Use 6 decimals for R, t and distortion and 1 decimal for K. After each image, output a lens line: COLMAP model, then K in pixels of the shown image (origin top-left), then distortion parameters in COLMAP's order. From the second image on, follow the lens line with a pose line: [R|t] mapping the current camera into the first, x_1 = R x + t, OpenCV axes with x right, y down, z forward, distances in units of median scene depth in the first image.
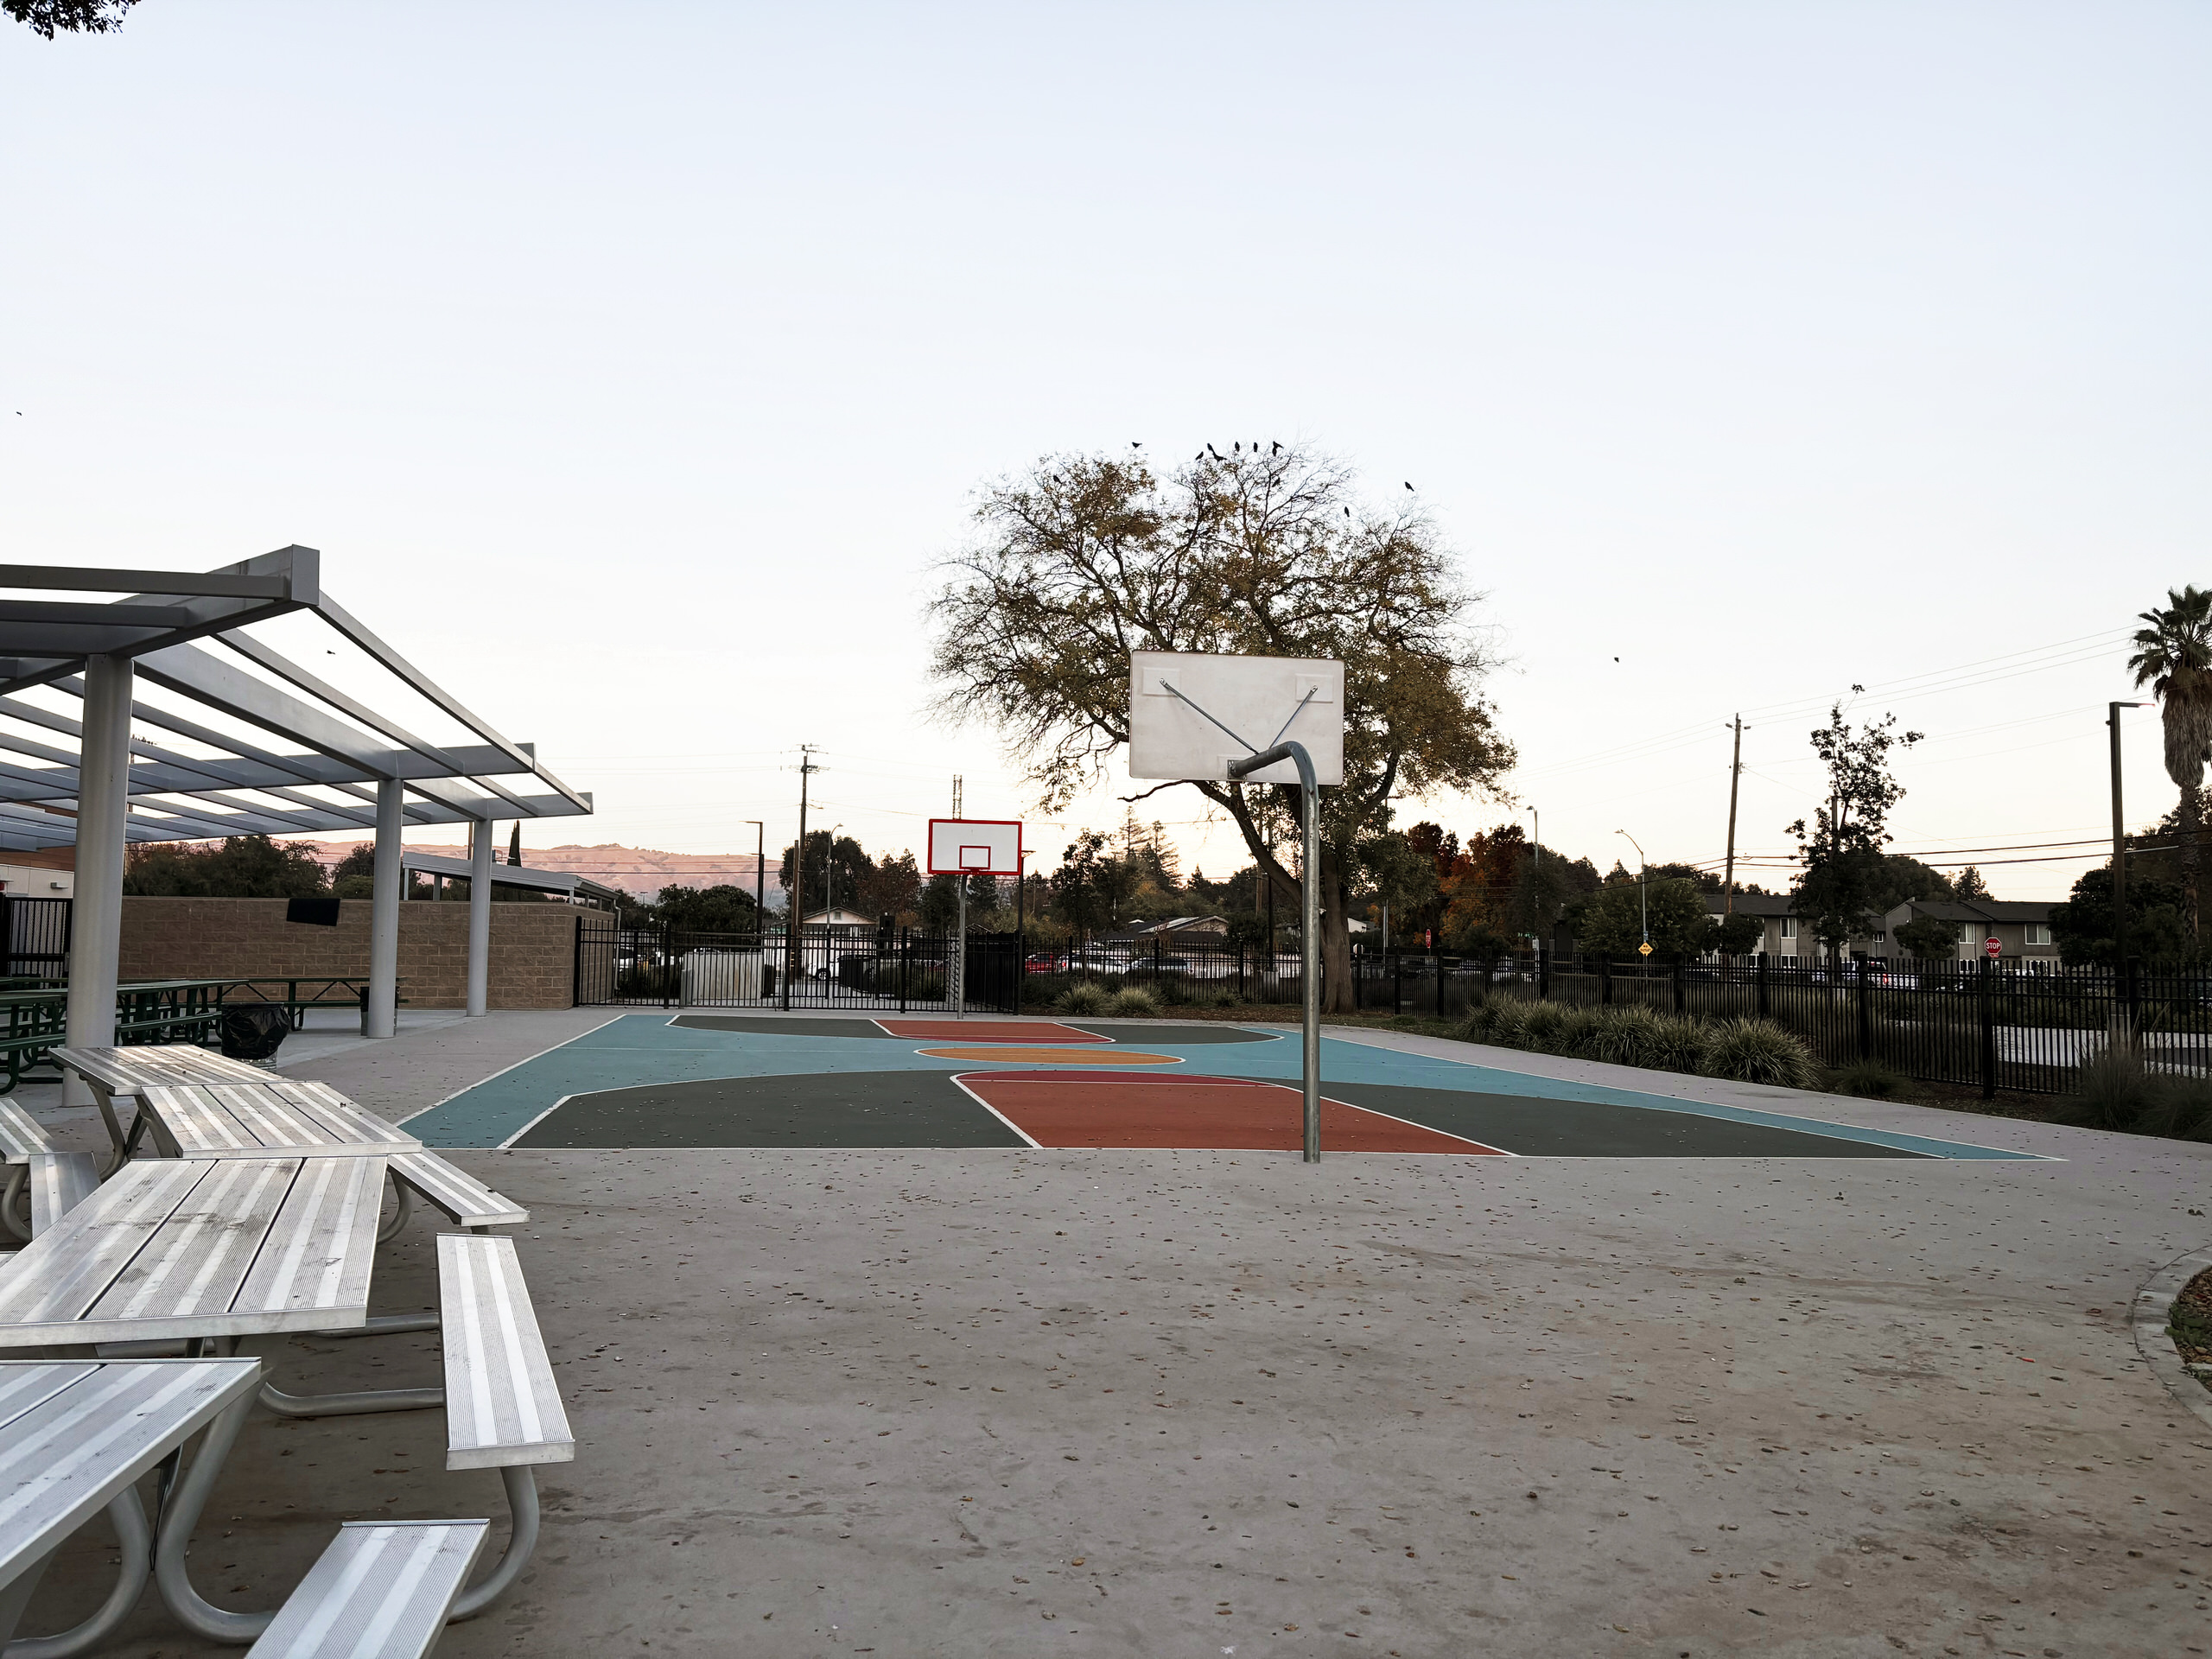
lens RADIAL K [[1616.6, 0, 1106.0], [0, 1616.6, 829.5], [0, 0, 1]] dist [0.001554, 0.000309]
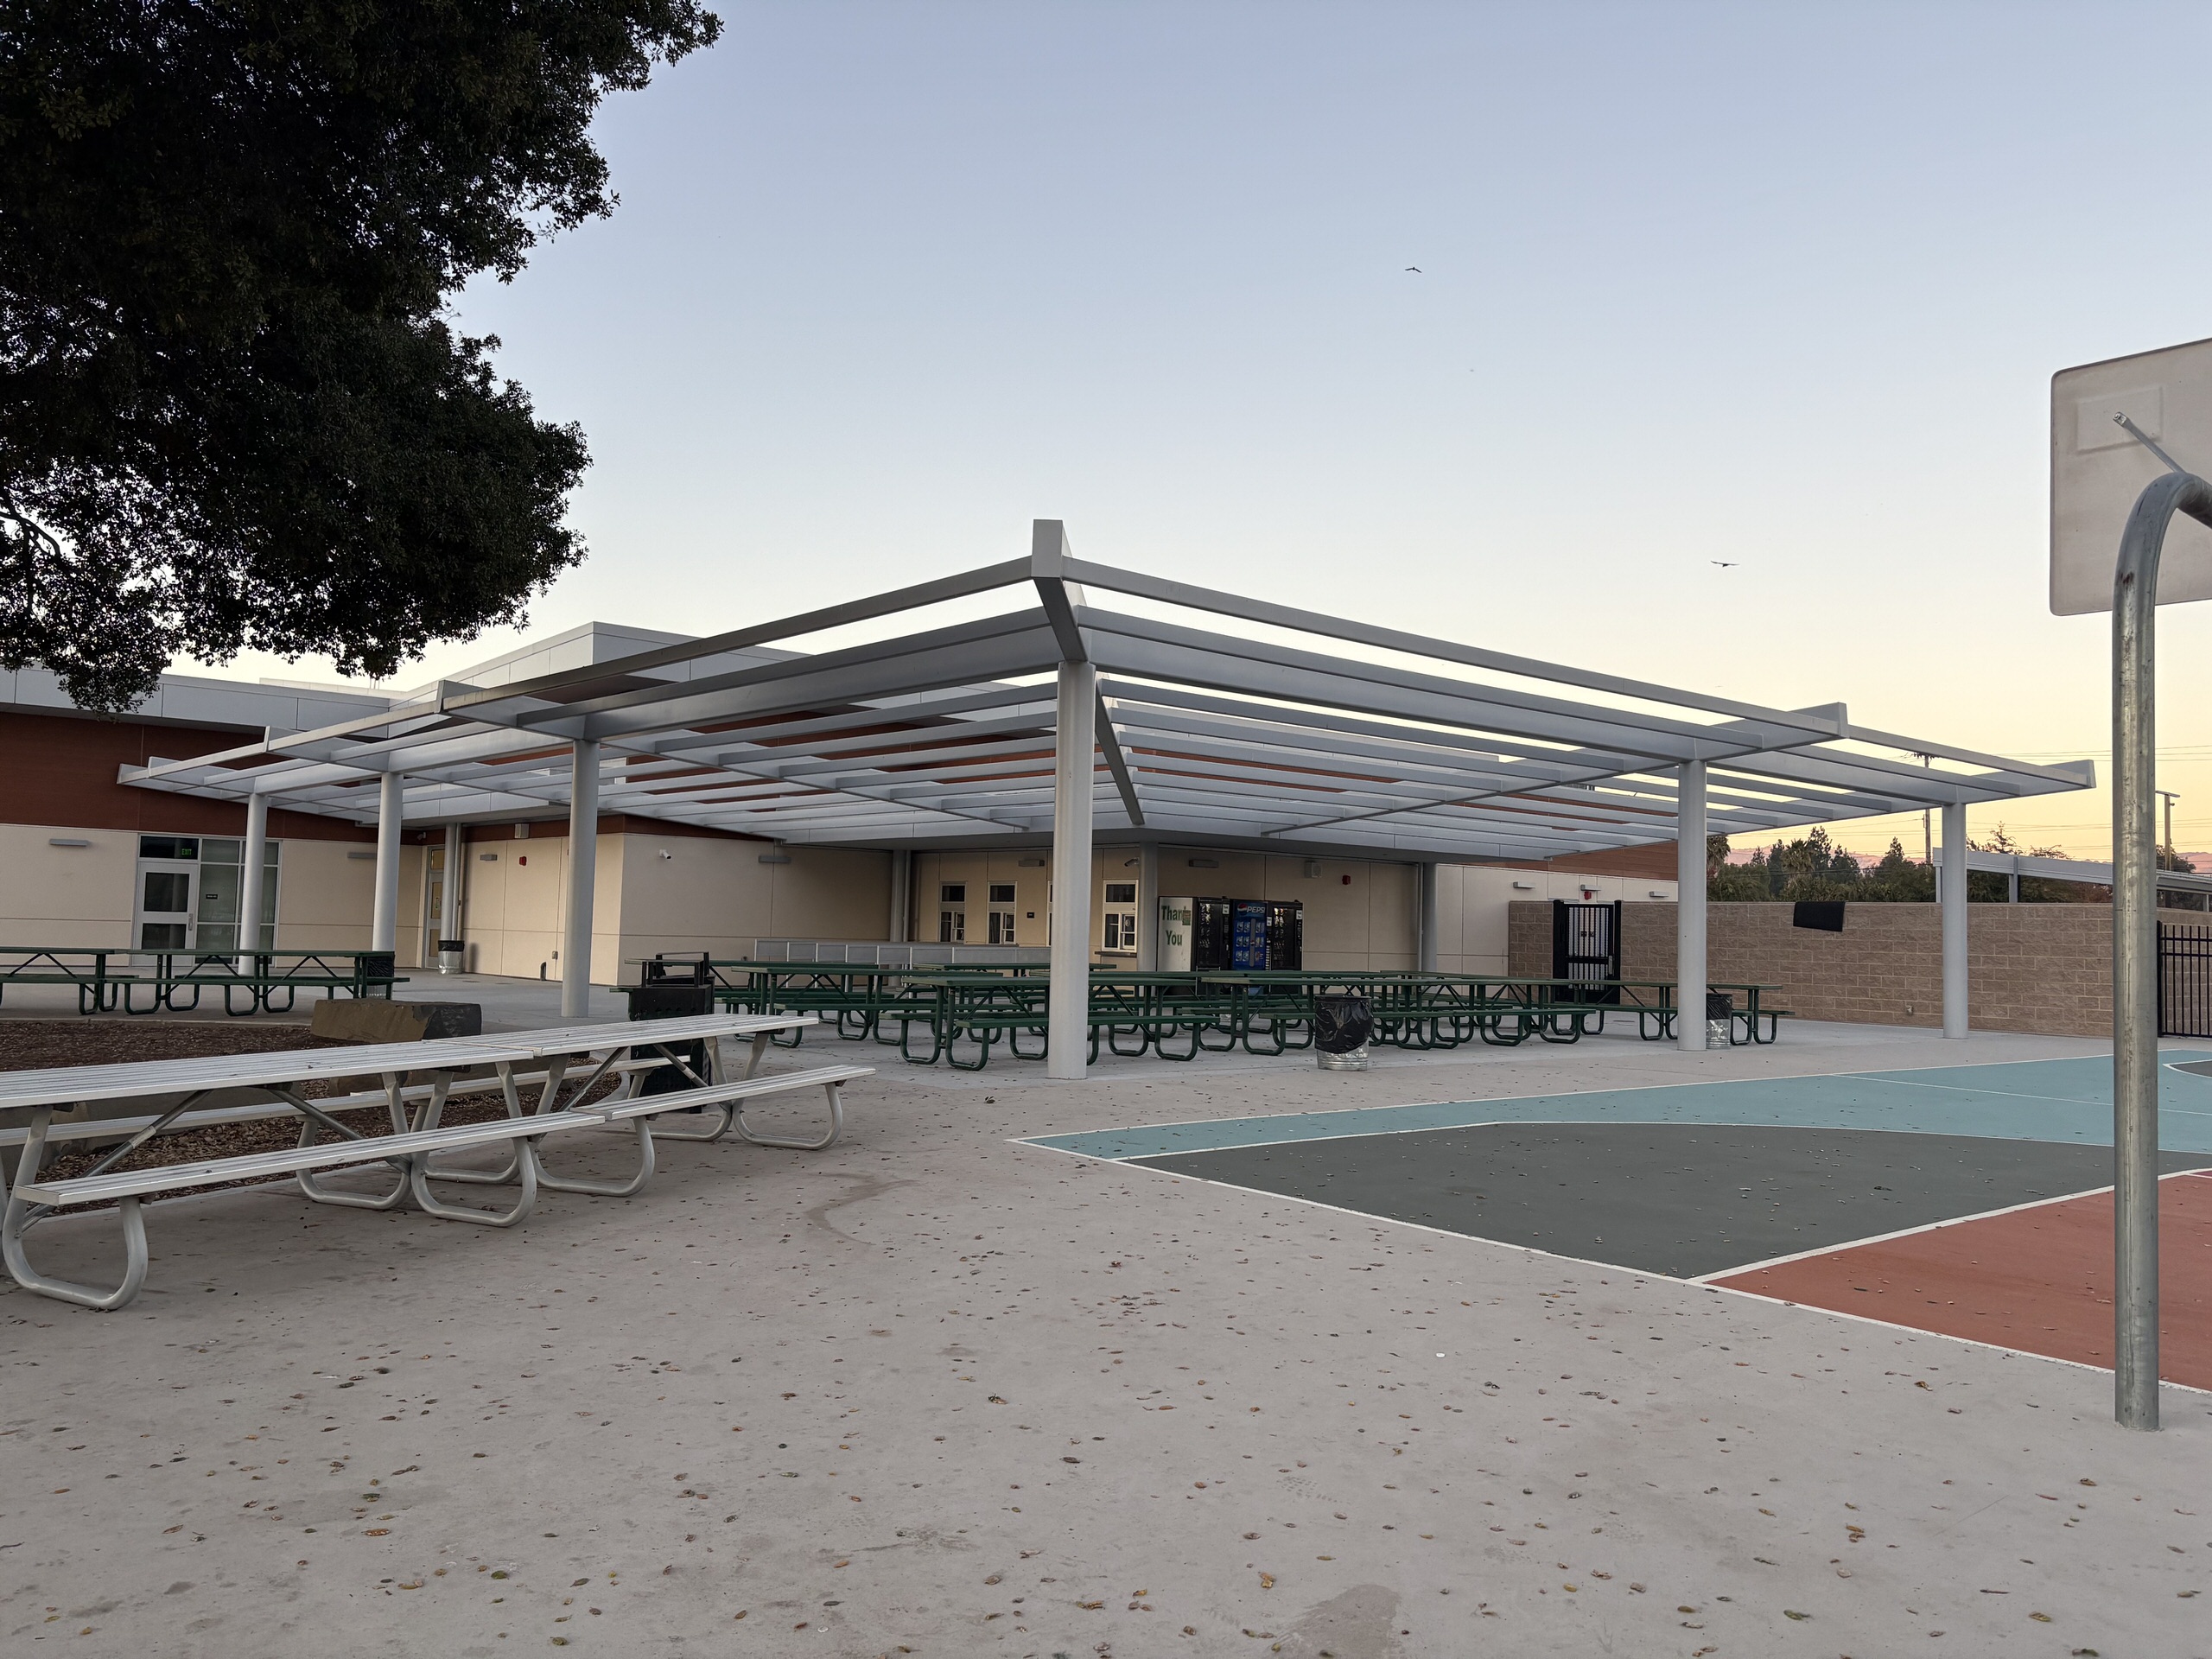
lens RADIAL K [[1616.6, 0, 1106.0], [0, 1616.6, 829.5], [0, 0, 1]] dist [0.001554, 0.000309]
pose [[0.486790, -0.052157, -0.871960, 0.121550], [0.045386, 0.998378, -0.034381, 0.014523], [0.872339, -0.022839, 0.488368, 0.191317]]
